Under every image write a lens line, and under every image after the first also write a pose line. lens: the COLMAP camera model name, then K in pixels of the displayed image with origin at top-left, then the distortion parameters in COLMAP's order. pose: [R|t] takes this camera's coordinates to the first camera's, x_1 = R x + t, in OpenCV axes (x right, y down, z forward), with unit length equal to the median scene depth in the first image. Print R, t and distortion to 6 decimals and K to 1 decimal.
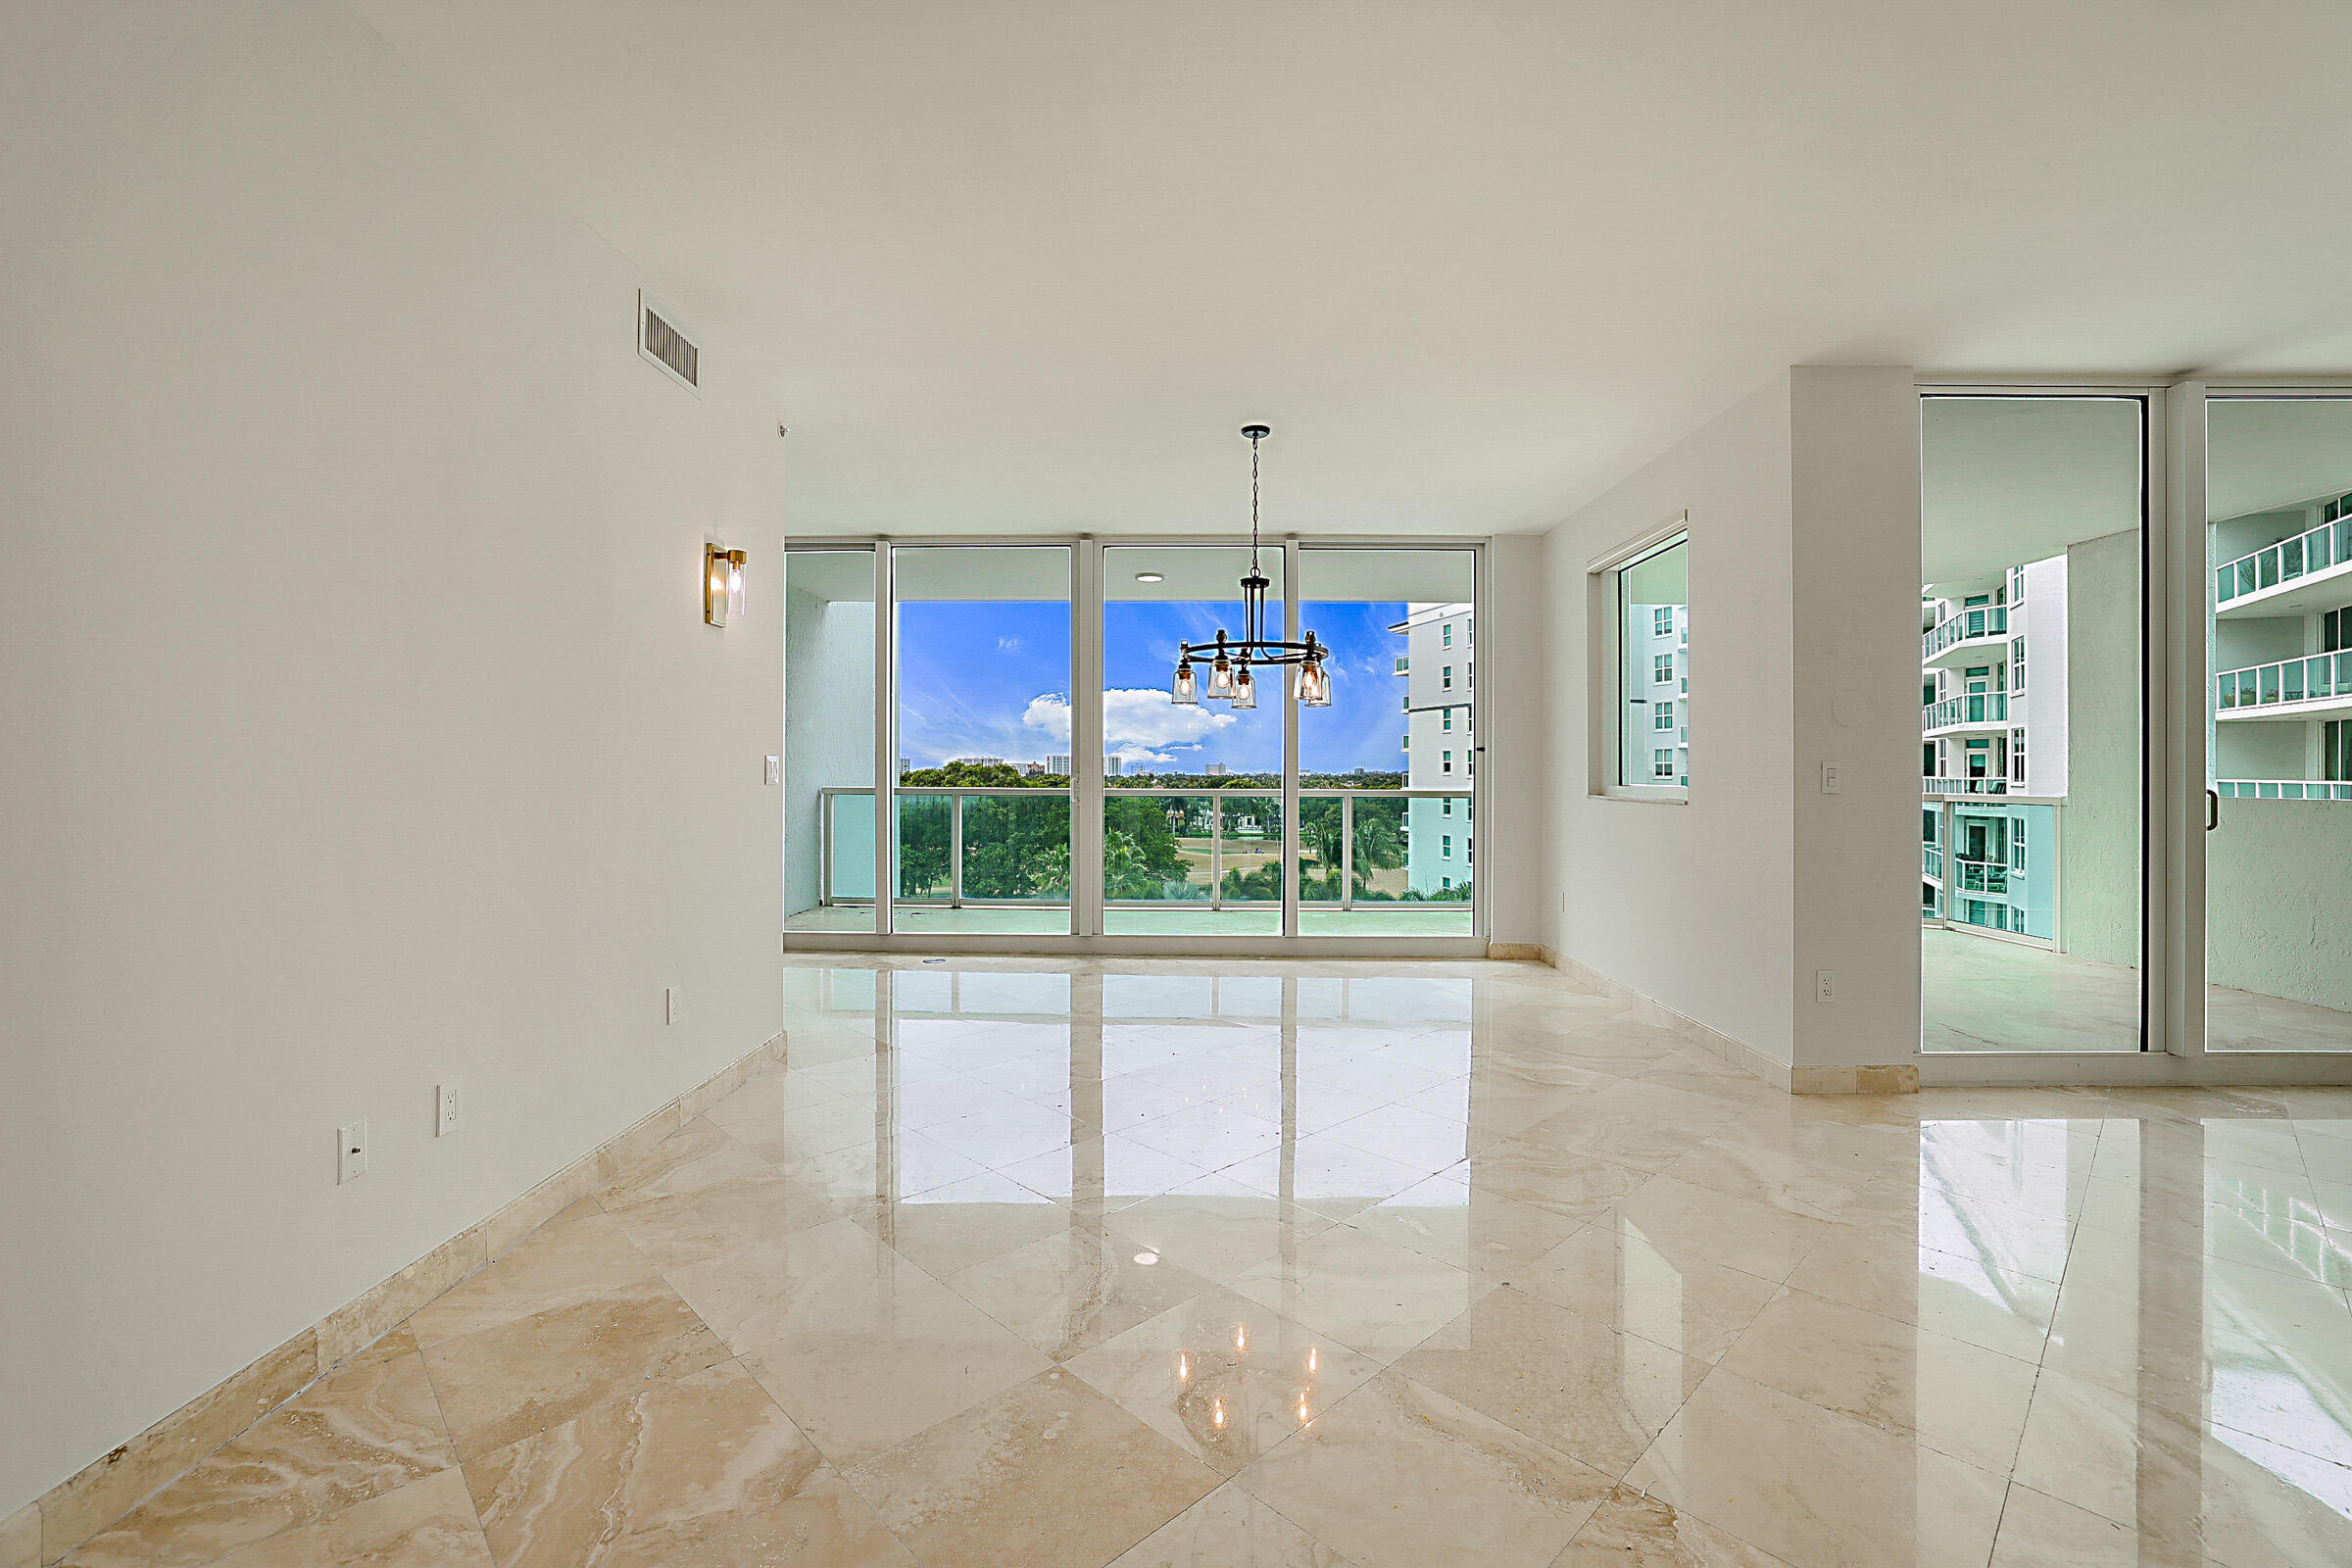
lens RADIAL K [[1012.9, 0, 1179.0], [0, 1012.9, 772.4], [0, 0, 1]] dist [-0.040262, 0.011724]
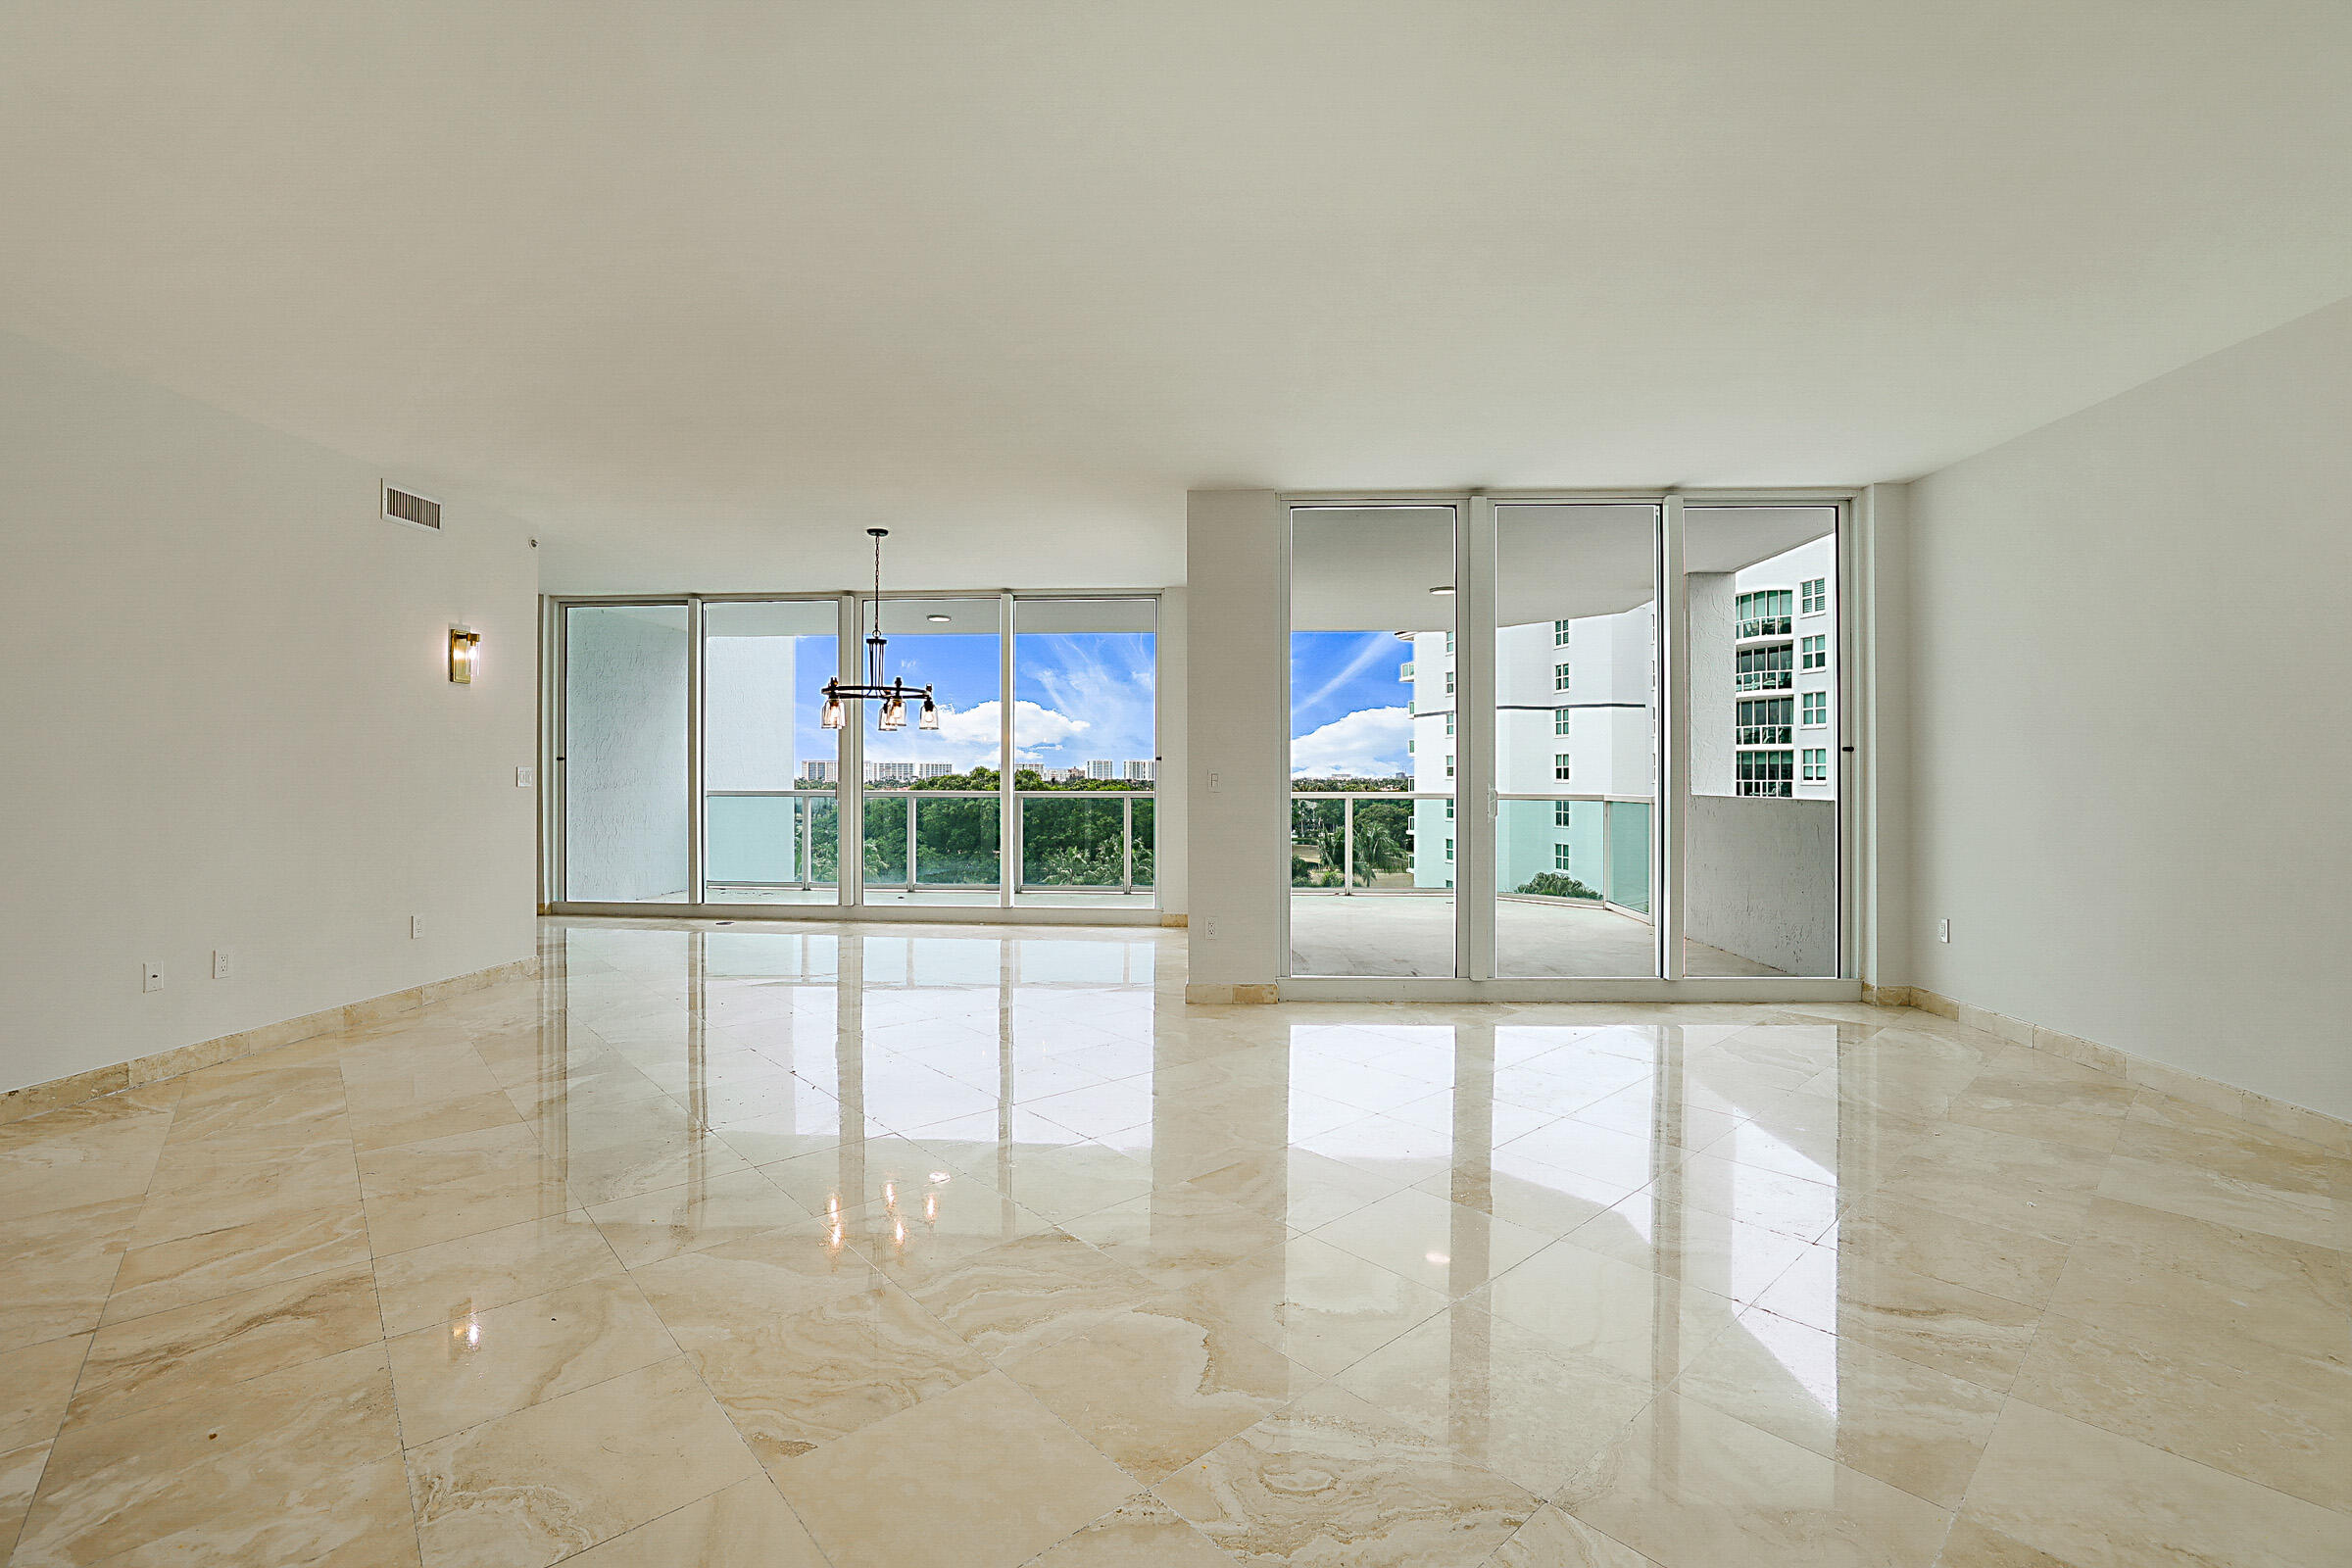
lens RADIAL K [[1012.9, 0, 1179.0], [0, 1012.9, 772.4], [0, 0, 1]] dist [-0.040262, 0.011724]
pose [[0.999225, -0.001977, -0.039303, 0.544505], [0.001803, 0.999988, -0.004461, -0.000283], [0.039311, 0.004387, 0.999217, -0.368009]]
